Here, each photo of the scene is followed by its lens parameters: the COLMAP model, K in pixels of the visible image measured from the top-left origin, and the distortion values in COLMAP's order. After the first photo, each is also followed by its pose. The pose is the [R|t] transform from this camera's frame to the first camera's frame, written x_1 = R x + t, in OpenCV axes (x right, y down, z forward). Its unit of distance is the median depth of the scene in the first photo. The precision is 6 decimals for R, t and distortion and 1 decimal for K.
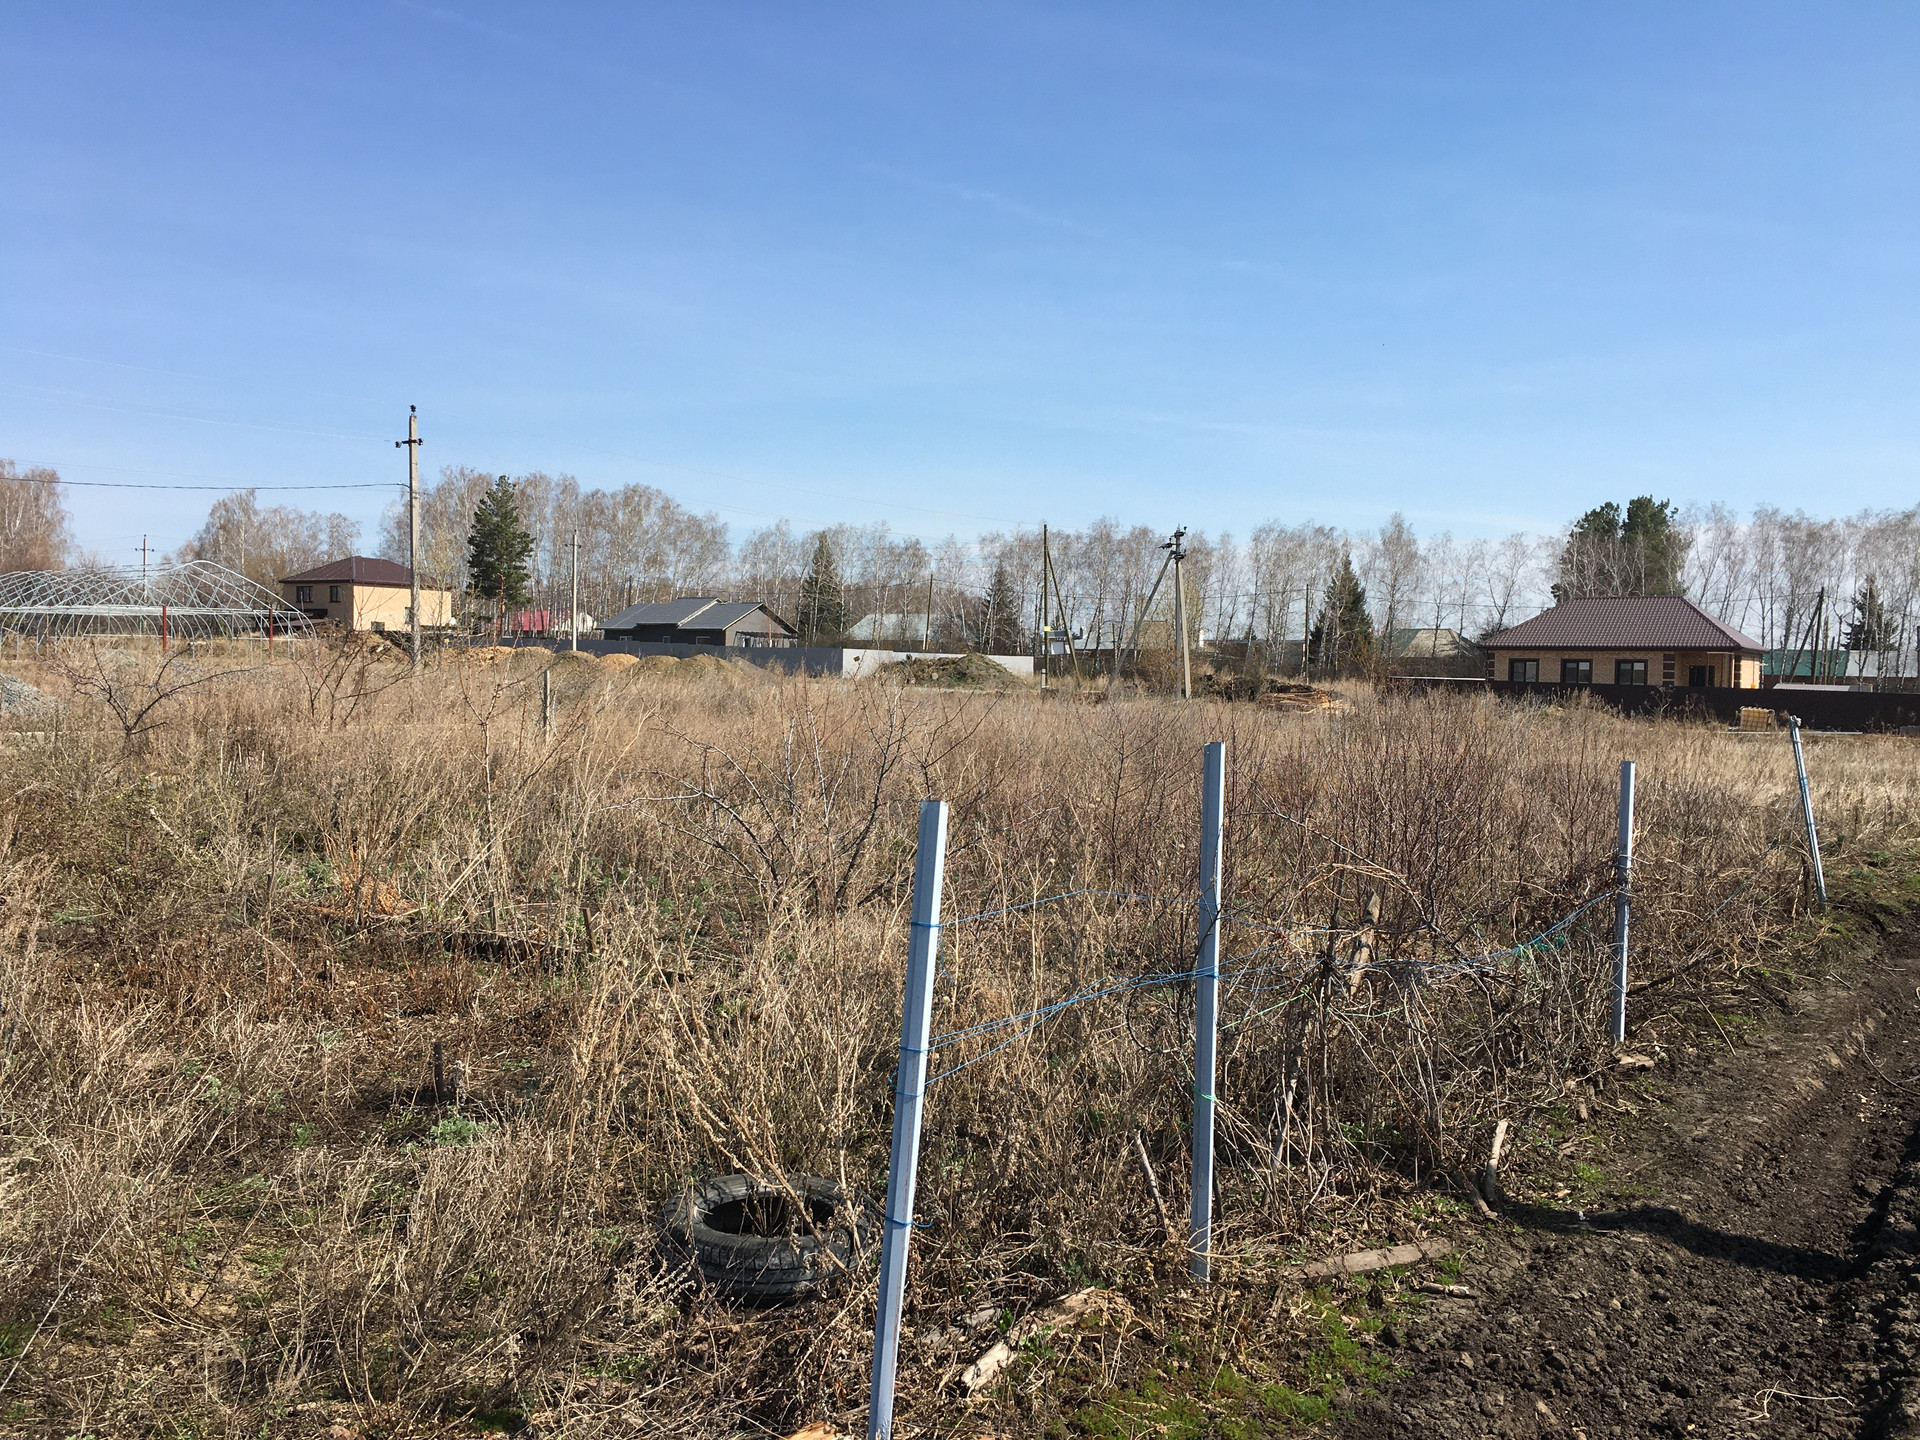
lens RADIAL K [[1637.3, 0, 956.2], [0, 1637.3, 717.9], [0, 0, 1]] dist [0.078545, -0.103572]
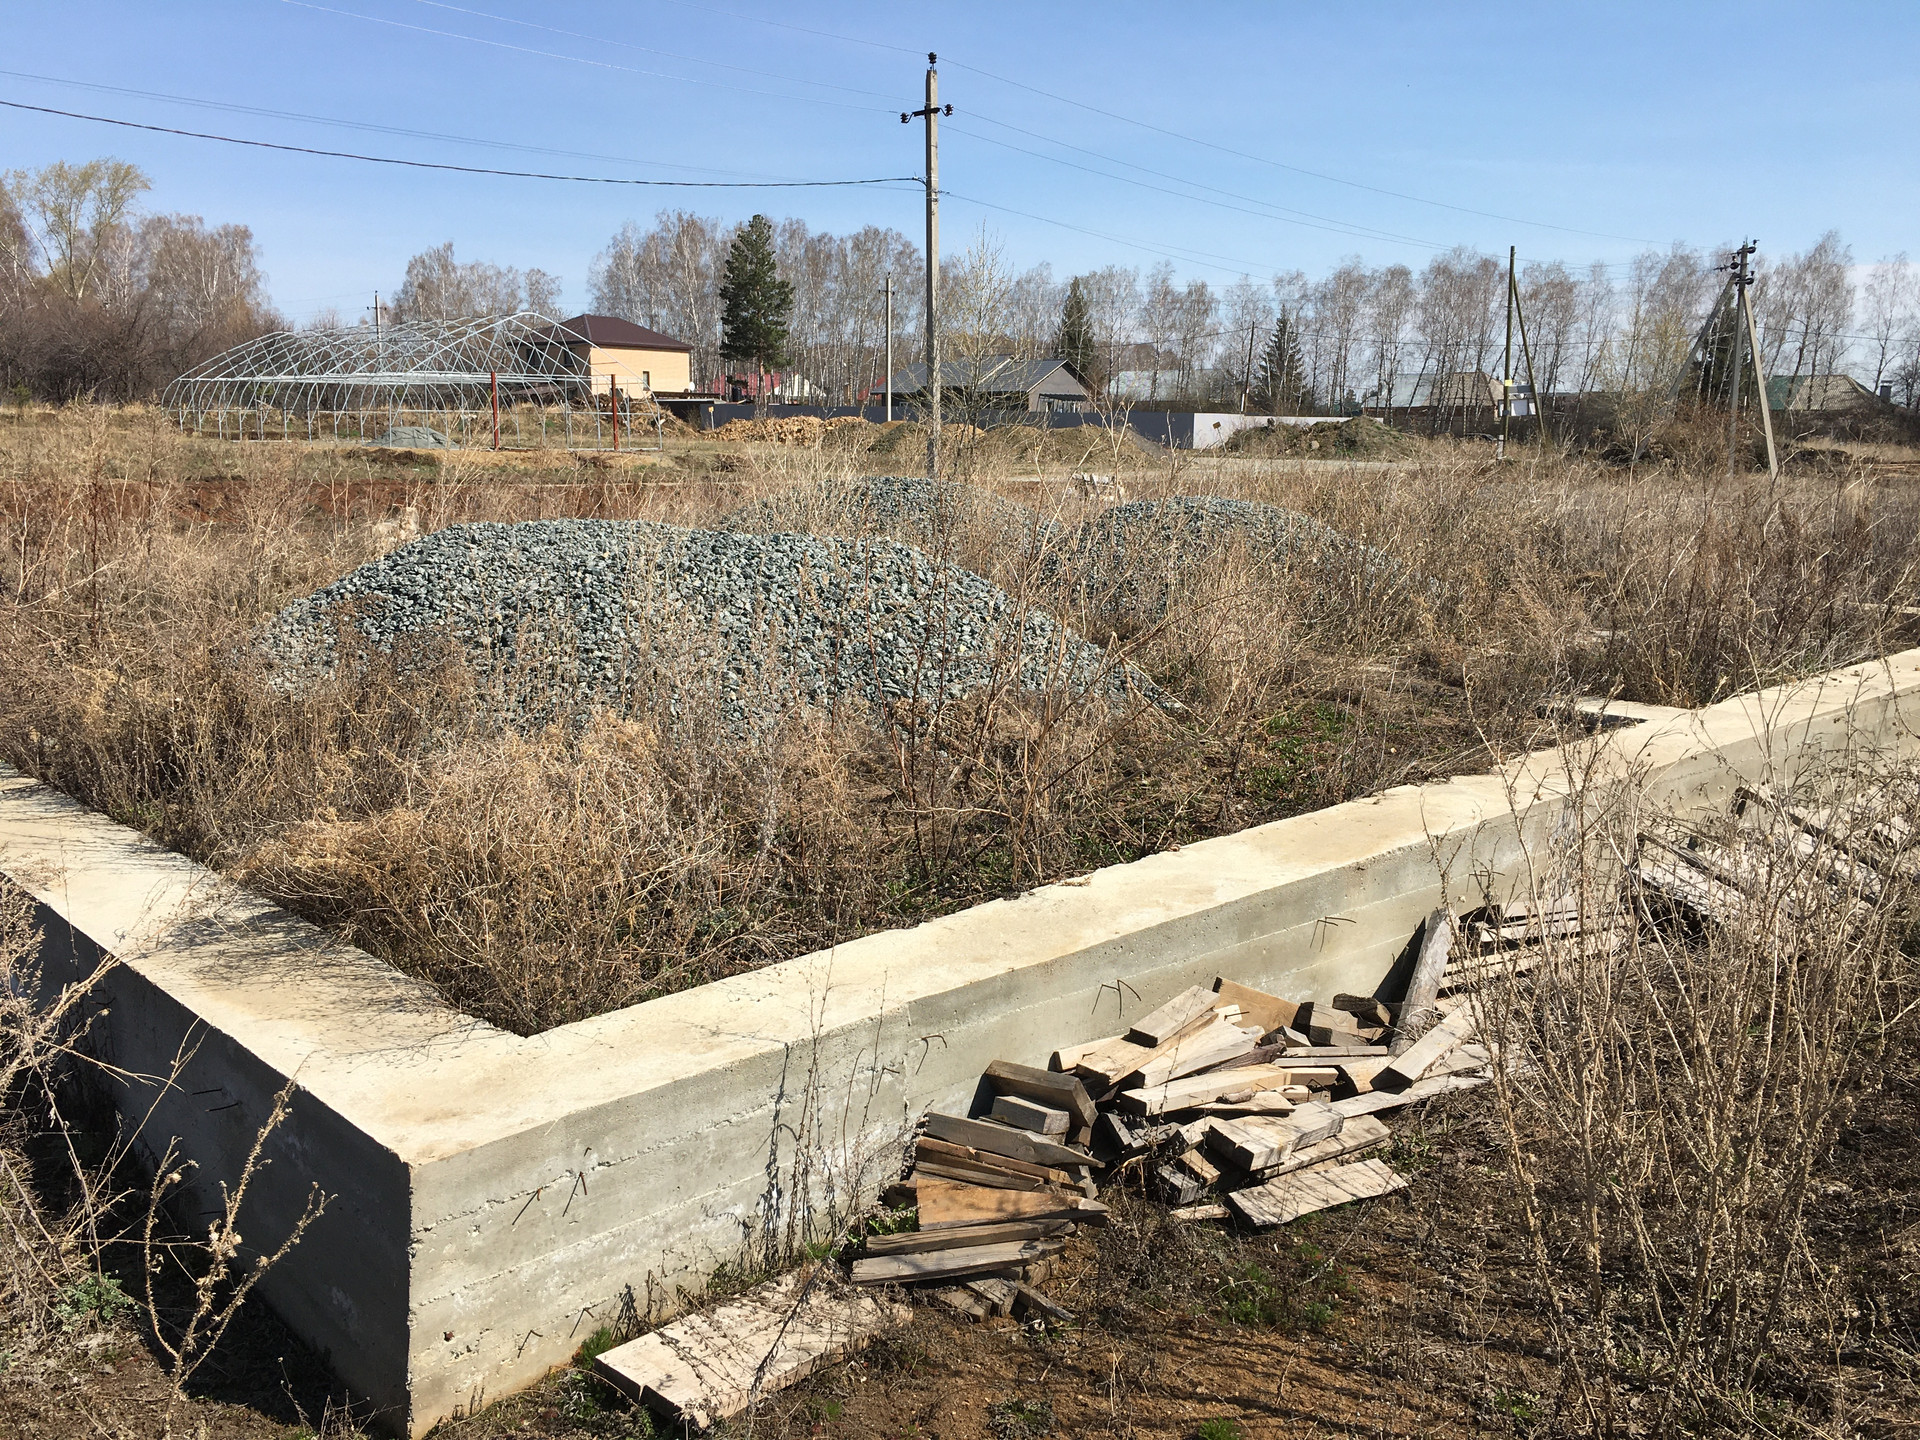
lens RADIAL K [[1637.3, 0, 958.8], [0, 1637.3, 725.9], [0, 0, 1]] dist [0.078545, -0.103572]
pose [[0.996224, 0.003325, -0.086758, -0.156723], [0.009541, 0.989022, 0.147462, -0.012320], [0.086296, -0.147733, 0.985255, 0.186393]]
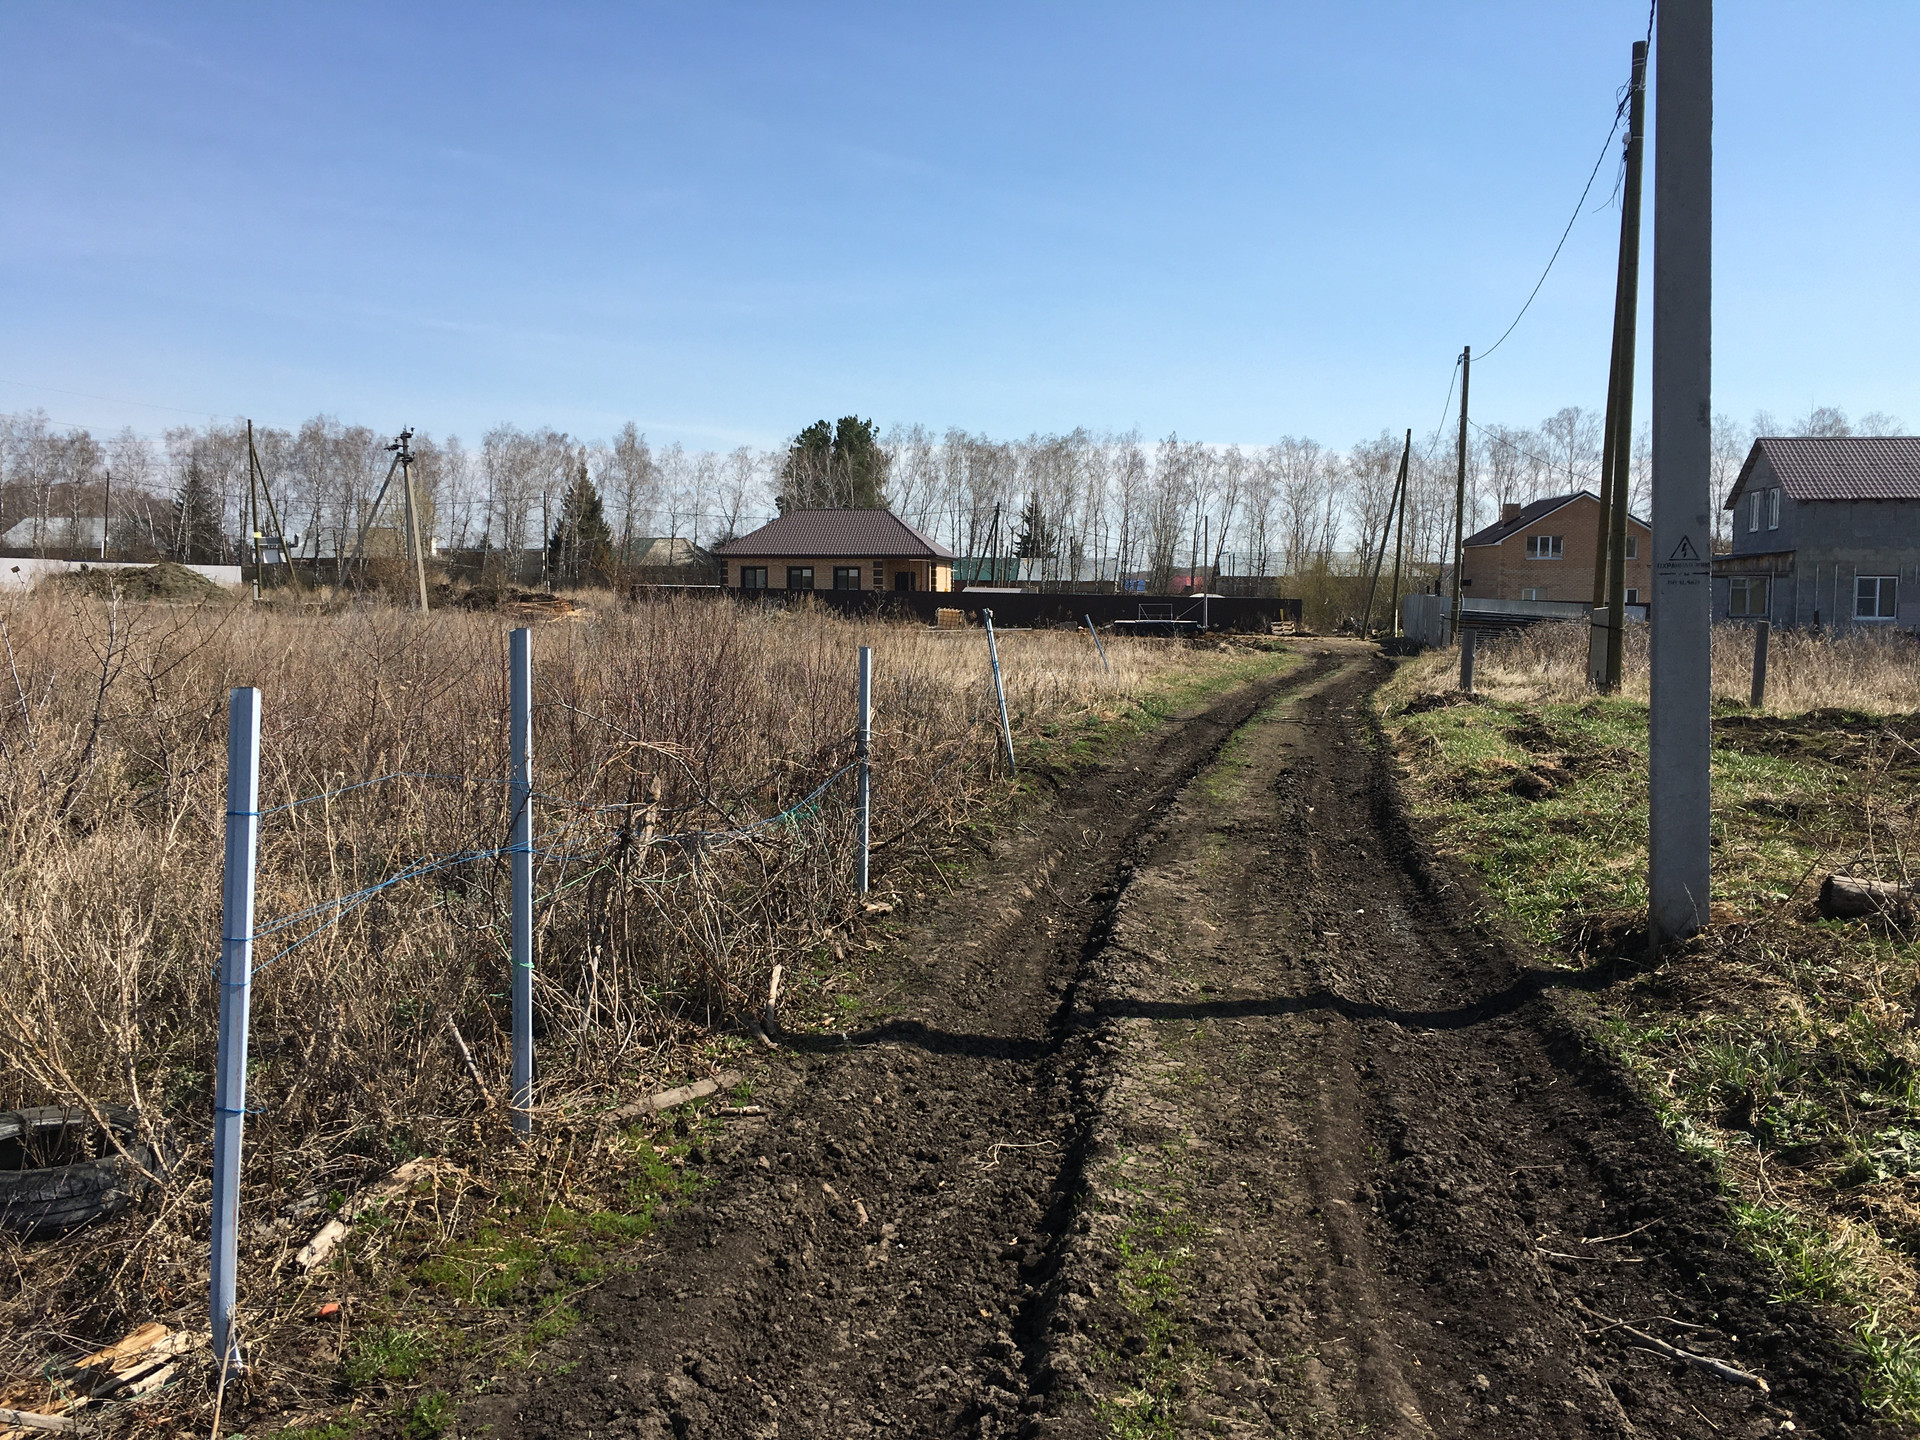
lens RADIAL K [[1637.3, 0, 964.3], [0, 1637.3, 712.9], [0, 0, 1]] dist [0.078545, -0.103572]
pose [[0.896007, -0.046026, 0.441647, -0.004094], [0.023173, 0.998105, 0.057005, 0.001121], [-0.443434, -0.040843, 0.895376, -0.004907]]
